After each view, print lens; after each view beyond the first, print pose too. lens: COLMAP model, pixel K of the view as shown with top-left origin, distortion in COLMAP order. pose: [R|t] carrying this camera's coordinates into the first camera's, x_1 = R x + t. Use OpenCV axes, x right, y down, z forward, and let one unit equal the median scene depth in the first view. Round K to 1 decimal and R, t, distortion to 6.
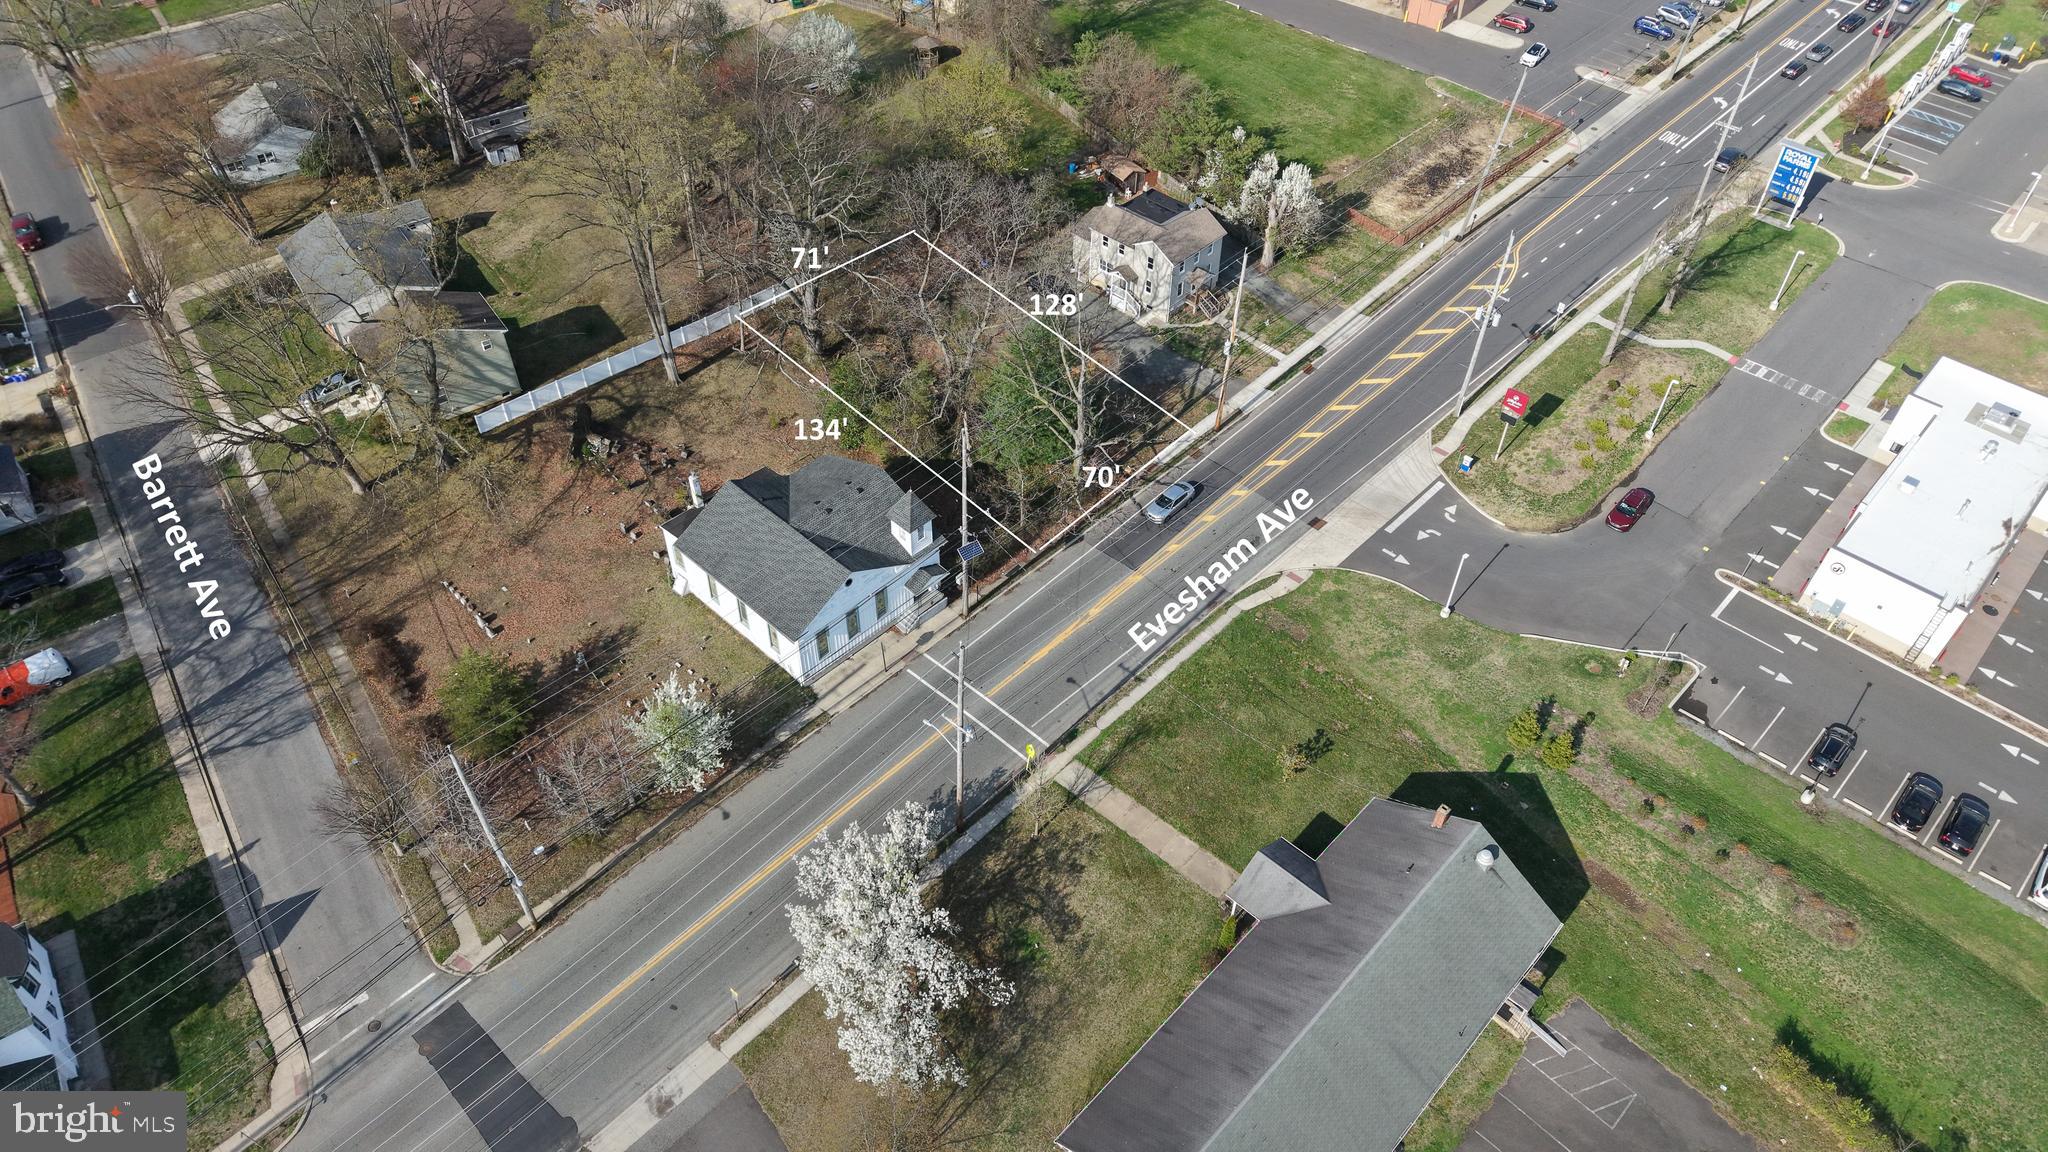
lens RADIAL K [[1317.3, 0, 1044.2], [0, 1317.3, 582.9], [0, 0, 1]] dist [0.040304, -0.043329]
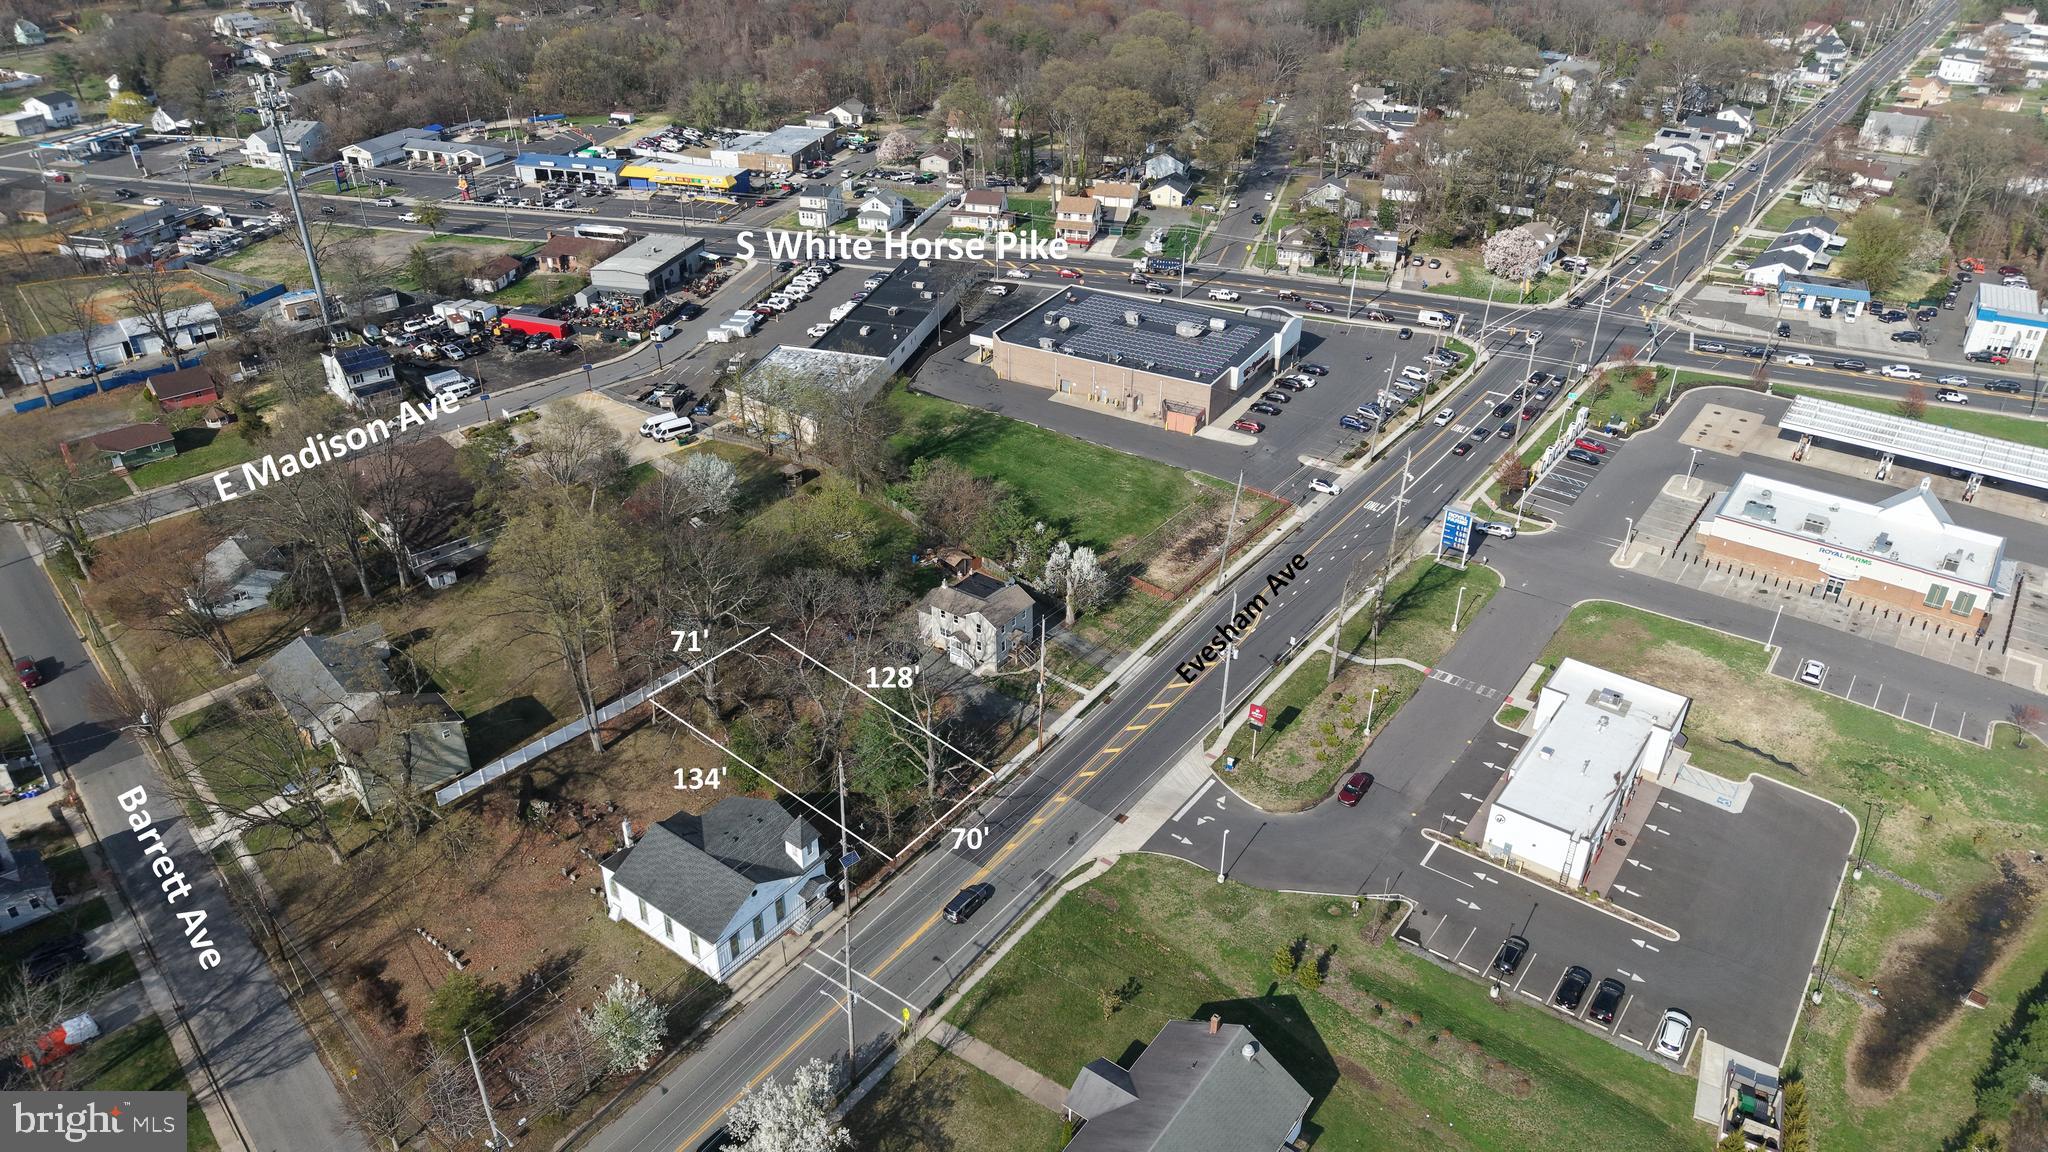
lens RADIAL K [[1317.3, 0, 1034.0], [0, 1317.3, 537.5], [0, 0, 1]] dist [0.040304, -0.043329]
pose [[0.992446, -0.063501, 0.104970, 0.005363], [0.091417, 0.953390, -0.287560, 0.053116], [-0.081817, 0.294984, 0.951993, -0.284350]]
